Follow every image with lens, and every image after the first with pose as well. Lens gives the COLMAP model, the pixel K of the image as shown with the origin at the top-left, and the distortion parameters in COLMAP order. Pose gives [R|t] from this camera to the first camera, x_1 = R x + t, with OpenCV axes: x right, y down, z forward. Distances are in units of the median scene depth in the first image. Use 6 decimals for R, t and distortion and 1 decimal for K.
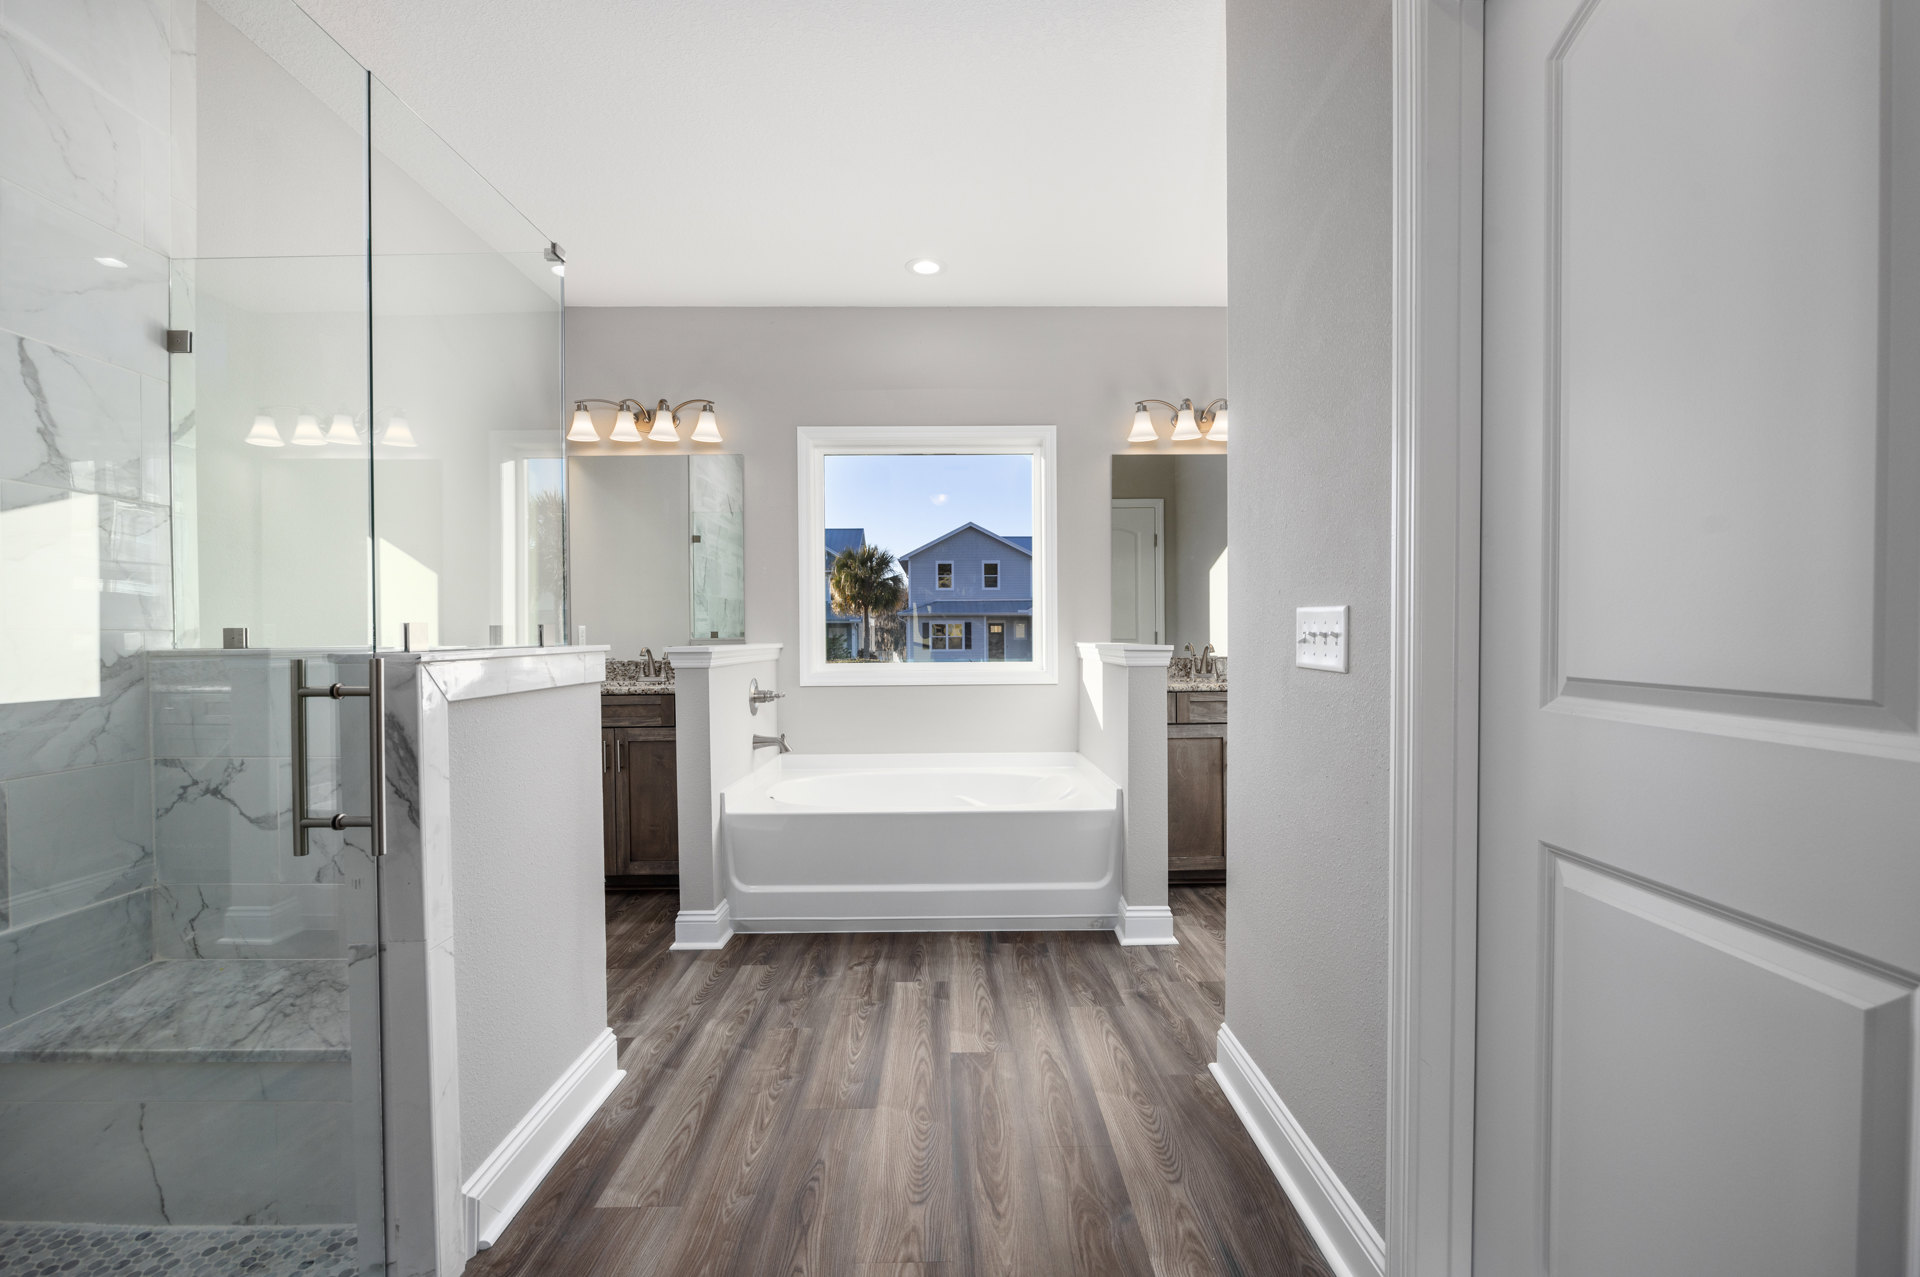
lens RADIAL K [[842.9, 0, 960.2], [0, 842.9, 639.2], [0, 0, 1]] dist [-0.000478, -0.000191]
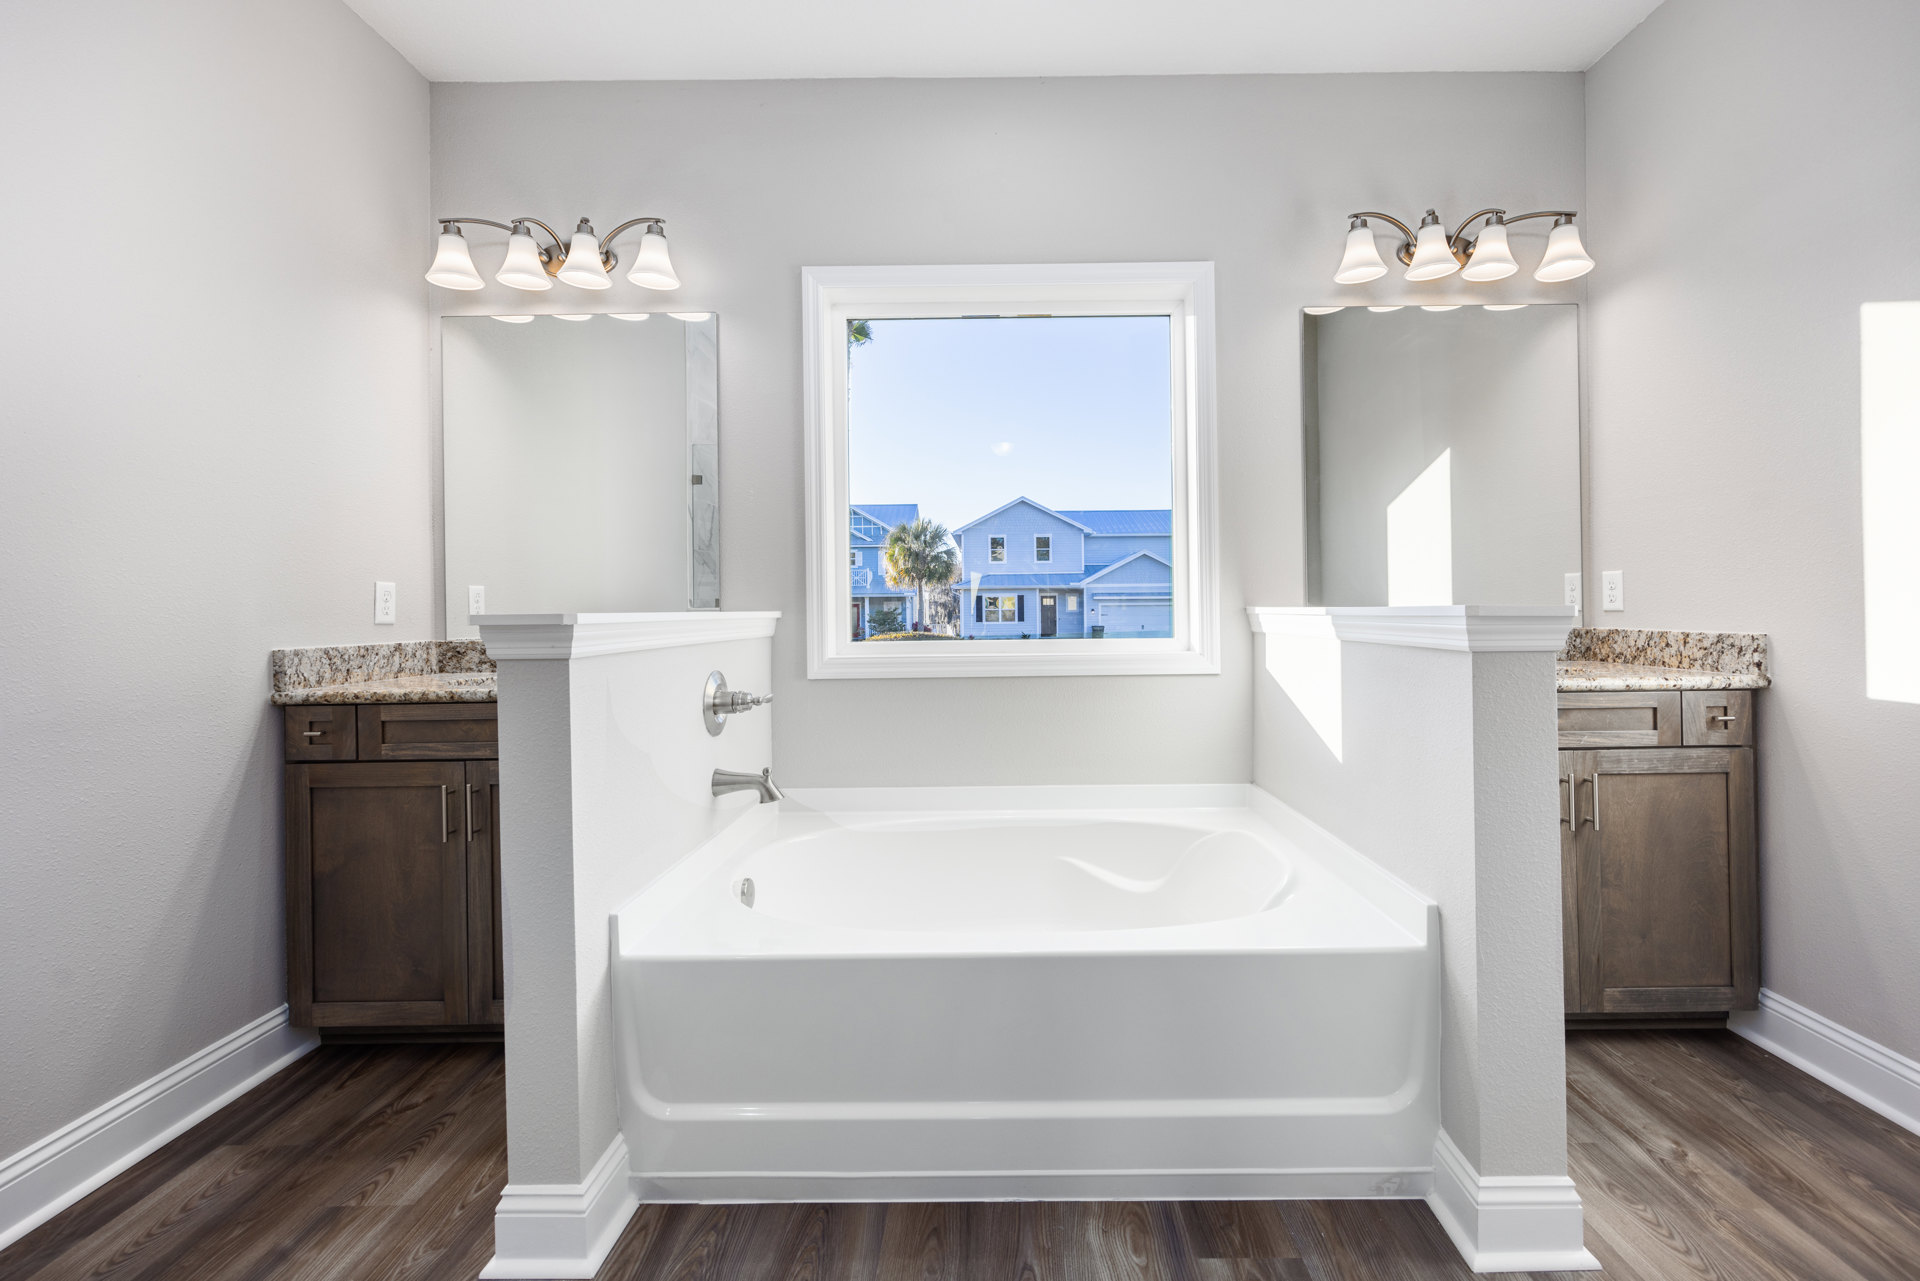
lens RADIAL K [[773.1, 0, 992.2], [0, 773.1, 608.8], [0, 0, 1]] dist [-0.003337, -0.000427]
pose [[0.999793, -0.005364, -0.019605, -0.042670], [0.005260, 0.999972, -0.005345, 0.007409], [0.019633, 0.005241, 0.999794, 0.435870]]
